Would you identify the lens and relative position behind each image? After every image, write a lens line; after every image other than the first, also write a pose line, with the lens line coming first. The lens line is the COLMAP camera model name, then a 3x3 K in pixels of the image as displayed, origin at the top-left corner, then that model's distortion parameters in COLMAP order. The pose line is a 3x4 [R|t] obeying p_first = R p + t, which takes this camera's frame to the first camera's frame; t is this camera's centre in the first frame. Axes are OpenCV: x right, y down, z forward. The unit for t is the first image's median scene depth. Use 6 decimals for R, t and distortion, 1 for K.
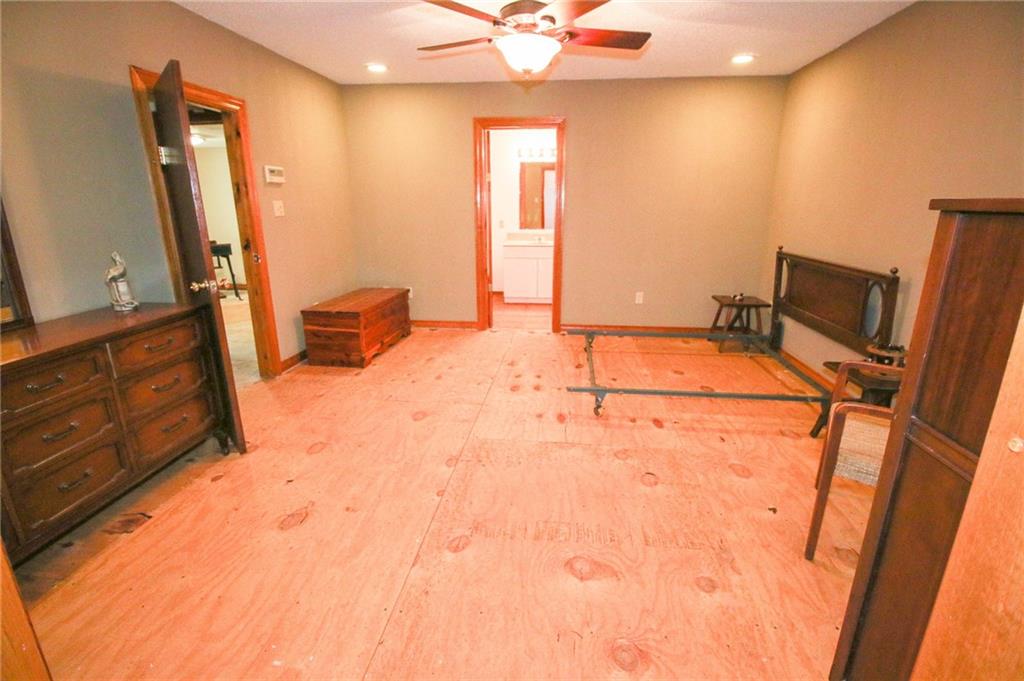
lens RADIAL K [[471.0, 0, 516.1], [0, 471.0, 337.9], [0, 0, 1]] dist [-0.016066, -0.000291]
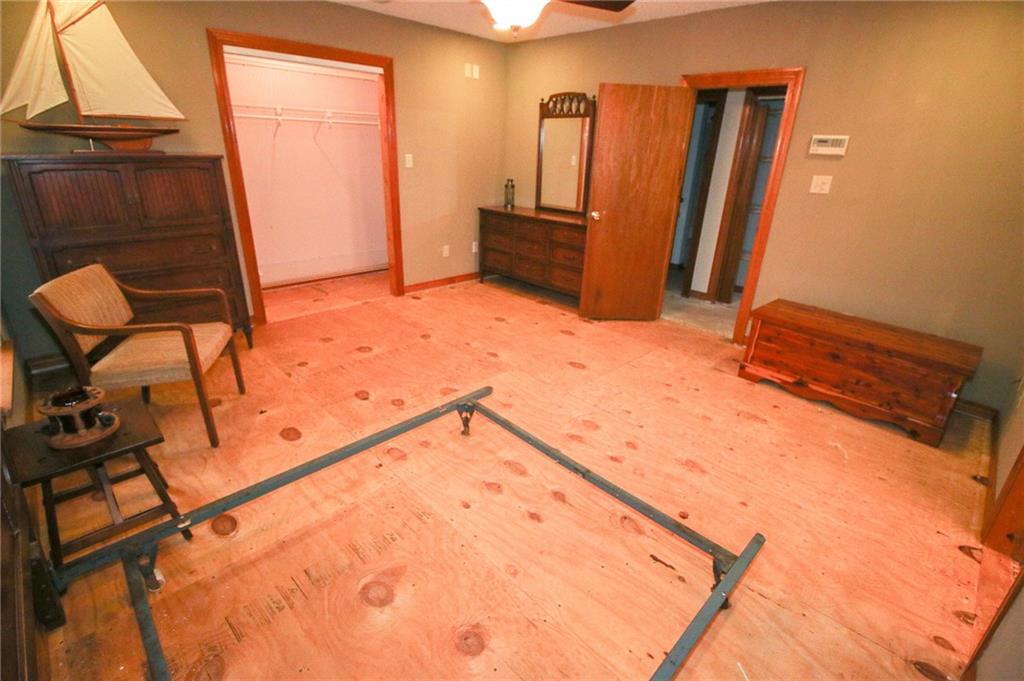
lens RADIAL K [[471.0, 0, 516.1], [0, 471.0, 337.9], [0, 0, 1]] dist [-0.016066, -0.000291]
pose [[-0.633432, 0.268984, -0.725543, 0.589012], [-0.244780, 0.819834, 0.517644, -0.372923], [0.734062, 0.505491, -0.453467, 1.183166]]
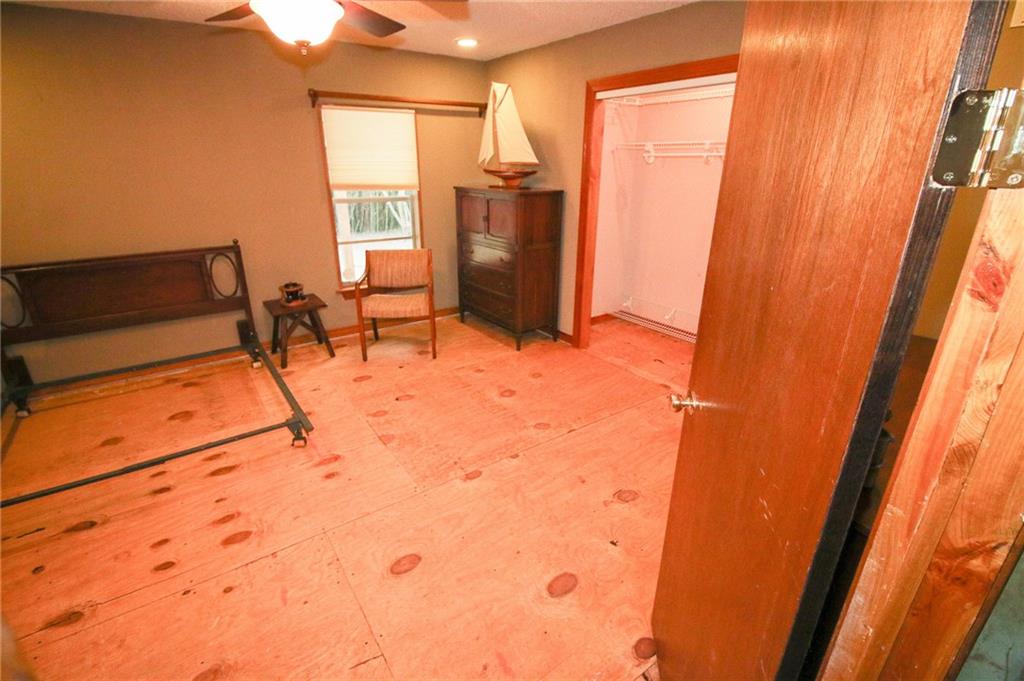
lens RADIAL K [[471.0, 0, 516.1], [0, 471.0, 337.9], [0, 0, 1]] dist [-0.016066, -0.000291]
pose [[-0.672525, -0.267280, 0.690124, -0.573570], [0.189754, 0.839059, 0.509876, -0.335444], [-0.715335, 0.473858, -0.513570, 0.929610]]
